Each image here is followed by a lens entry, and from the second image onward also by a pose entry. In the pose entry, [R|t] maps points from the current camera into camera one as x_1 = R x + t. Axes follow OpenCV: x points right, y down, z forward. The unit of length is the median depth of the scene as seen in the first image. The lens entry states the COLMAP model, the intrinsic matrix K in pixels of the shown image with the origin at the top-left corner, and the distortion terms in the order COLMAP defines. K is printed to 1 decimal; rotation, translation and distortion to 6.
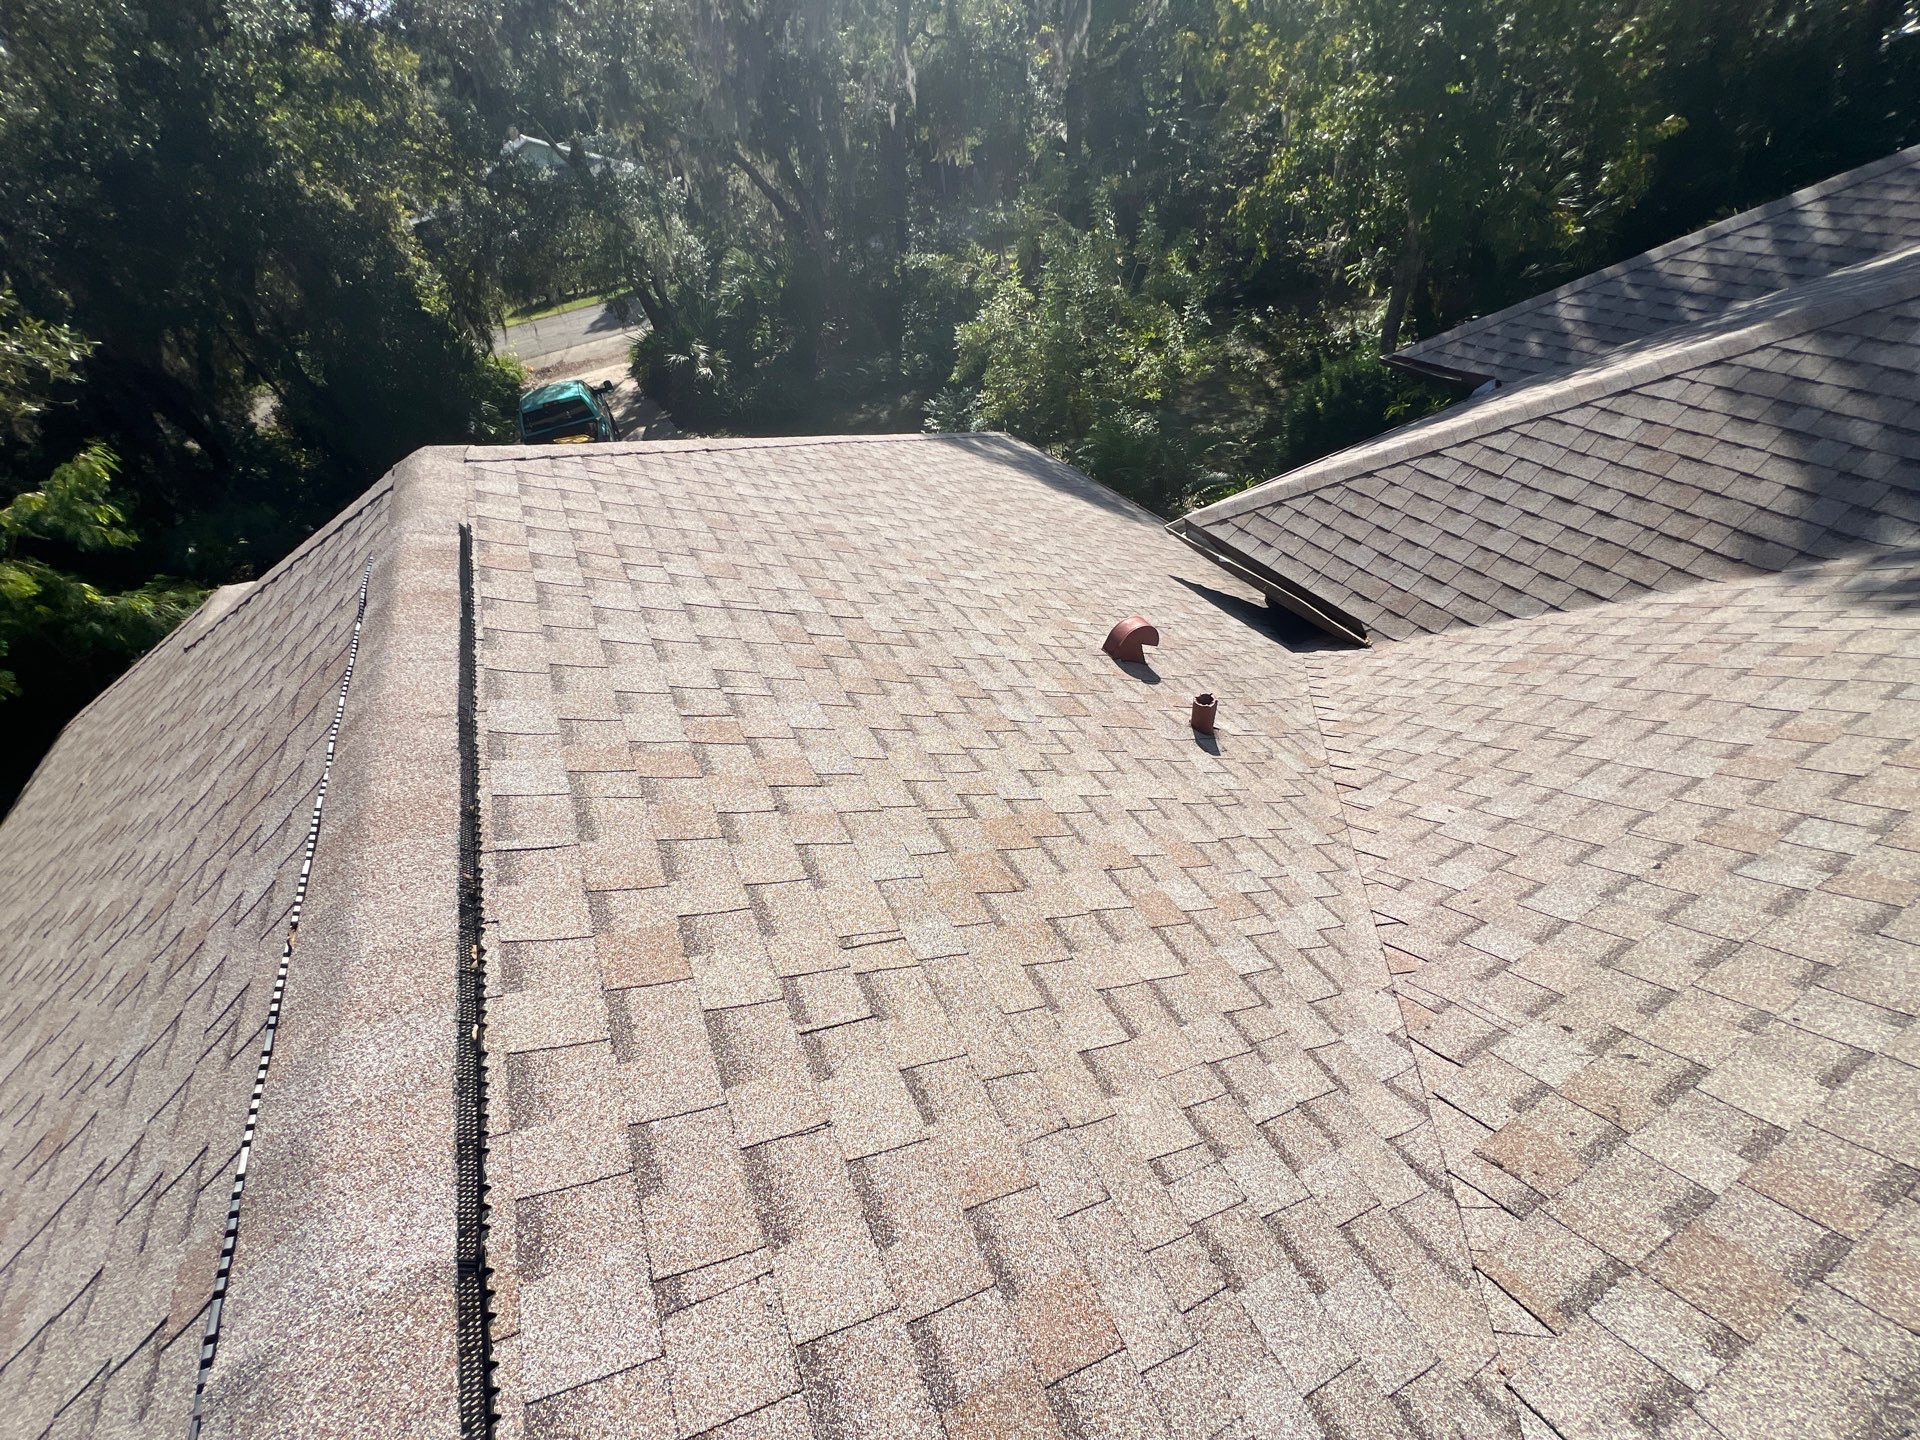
lens RADIAL K [[765.2, 0, 958.9], [0, 765.2, 721.7], [0, 0, 1]] dist [-0.003991, 0.001305]
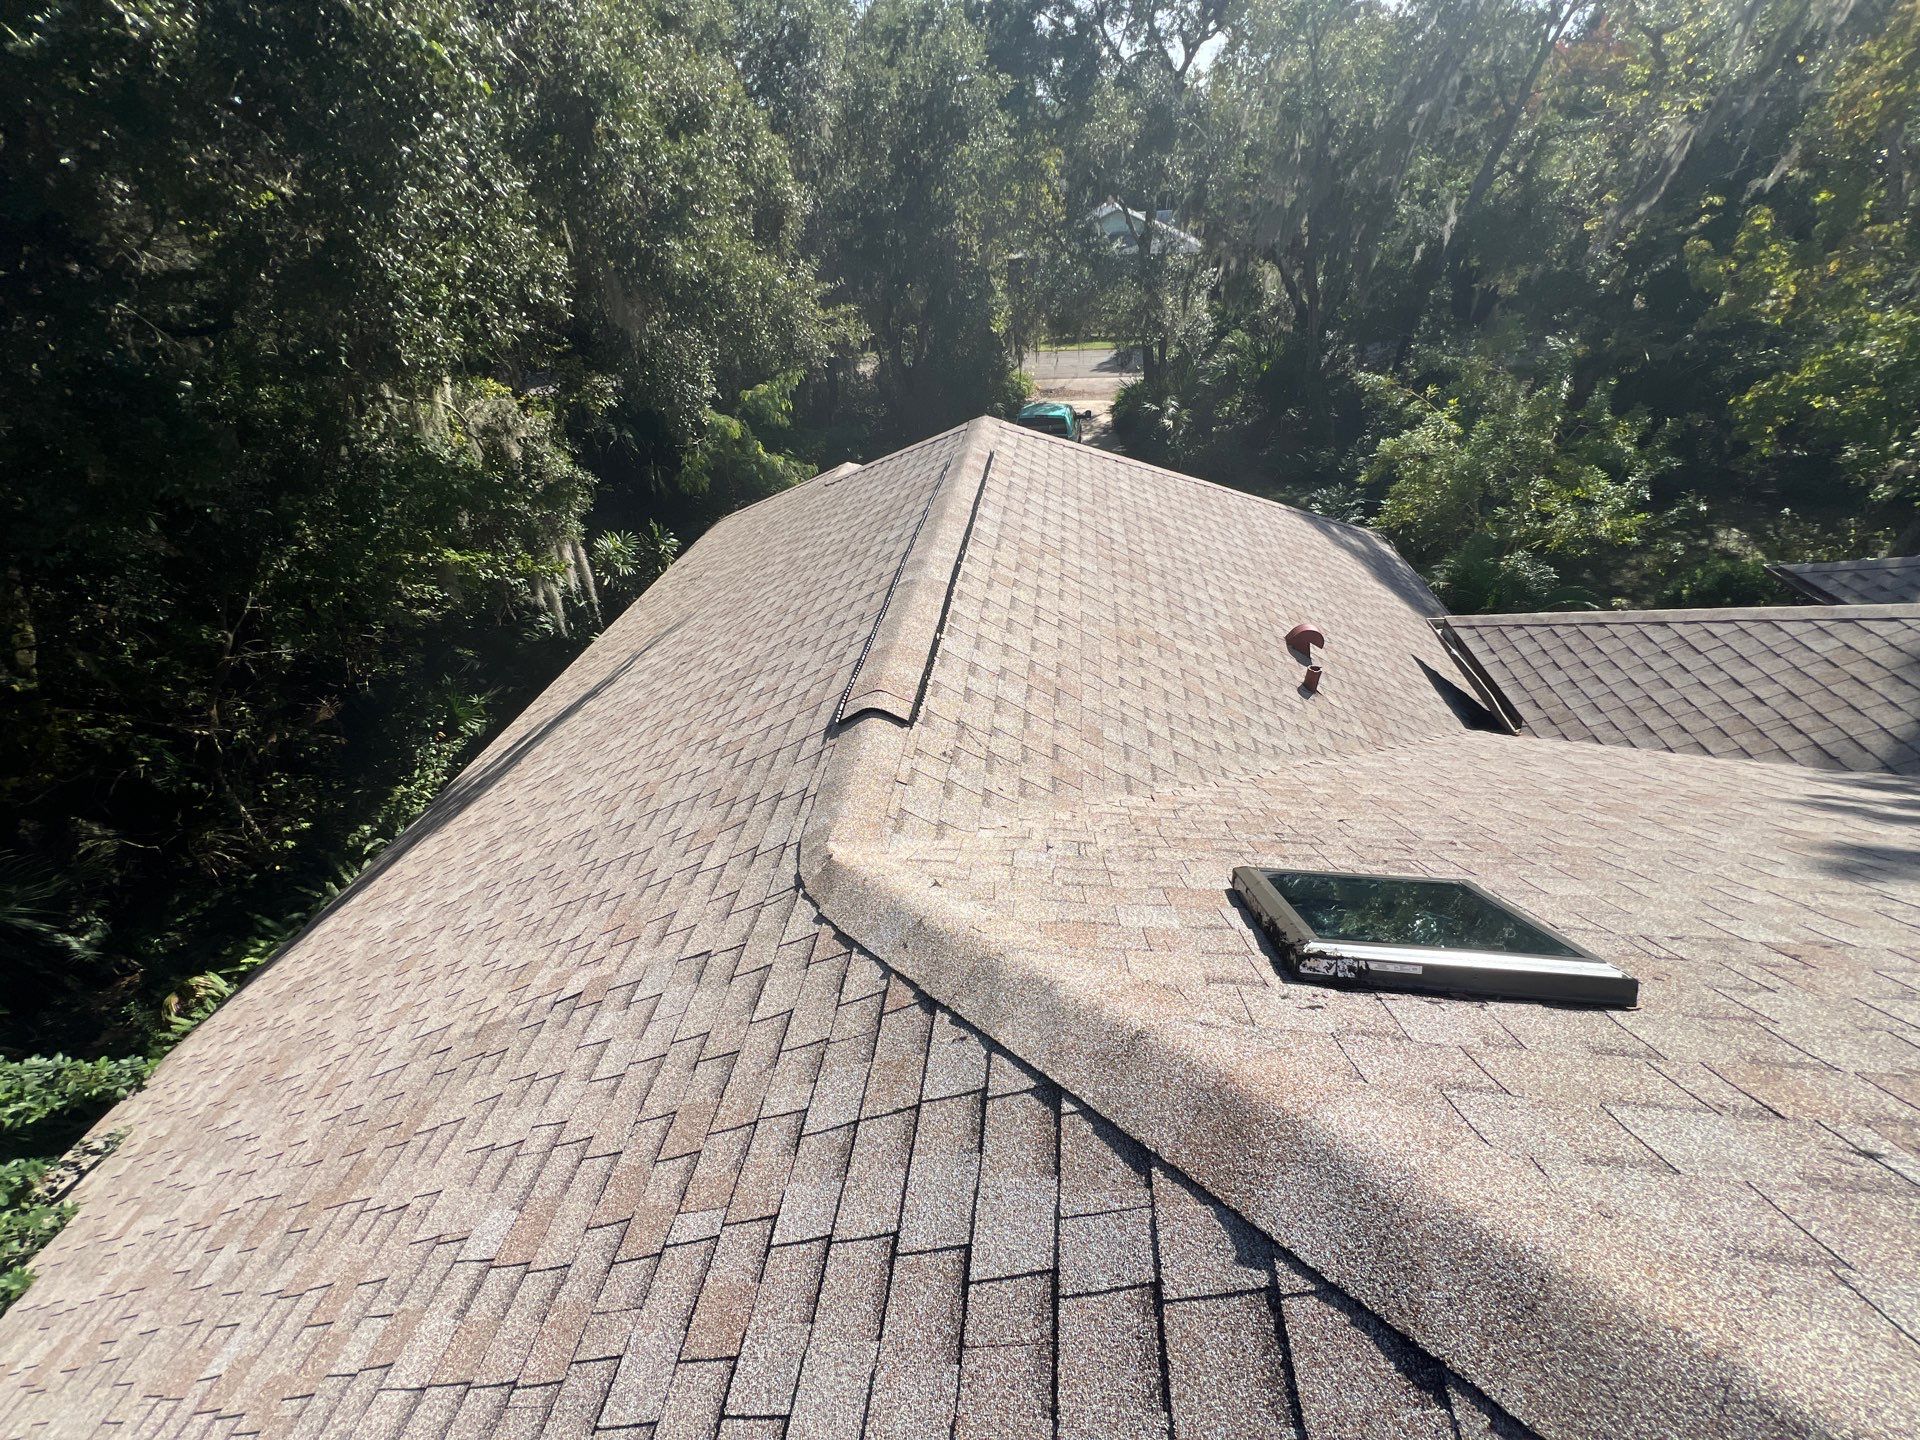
lens RADIAL K [[765.2, 0, 956.8], [0, 765.2, 720.0], [0, 0, 1]] dist [-0.003991, 0.001305]
pose [[0.820325, 0.399961, -0.408776, 0.241399], [-0.425826, 0.904299, 0.030257, 0.208713], [0.381757, 0.149247, 0.912133, -0.467201]]
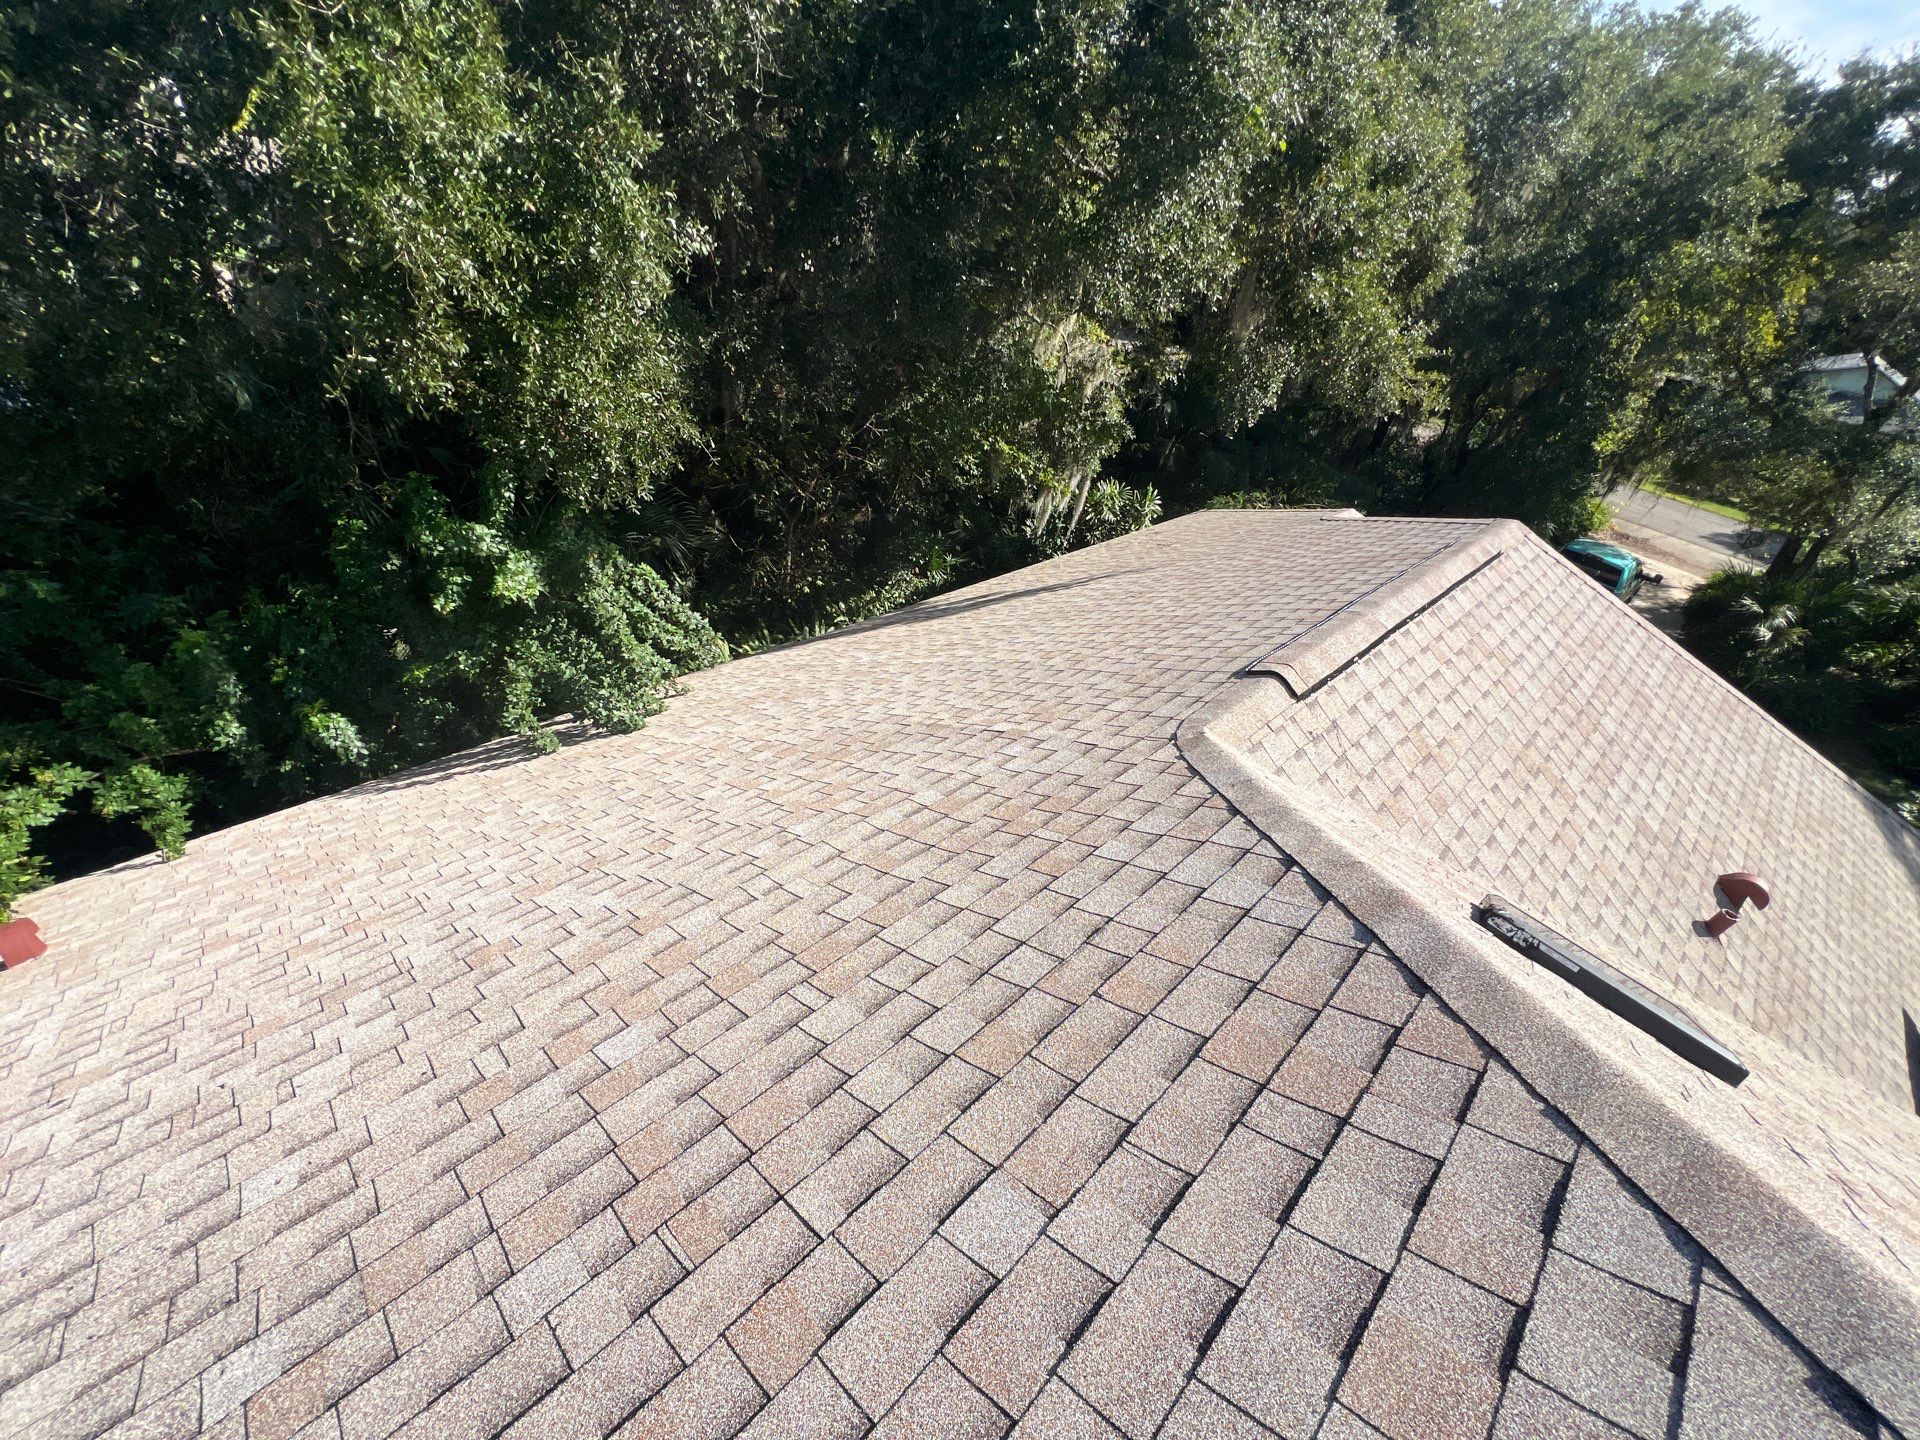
lens RADIAL K [[765.2, 0, 955.3], [0, 765.2, 715.6], [0, 0, 1]] dist [-0.003991, 0.001305]
pose [[0.251068, 0.712507, -0.655209, 0.380180], [-0.773911, 0.554324, 0.306246, 0.278987], [0.581400, 0.430186, 0.690590, -0.636414]]
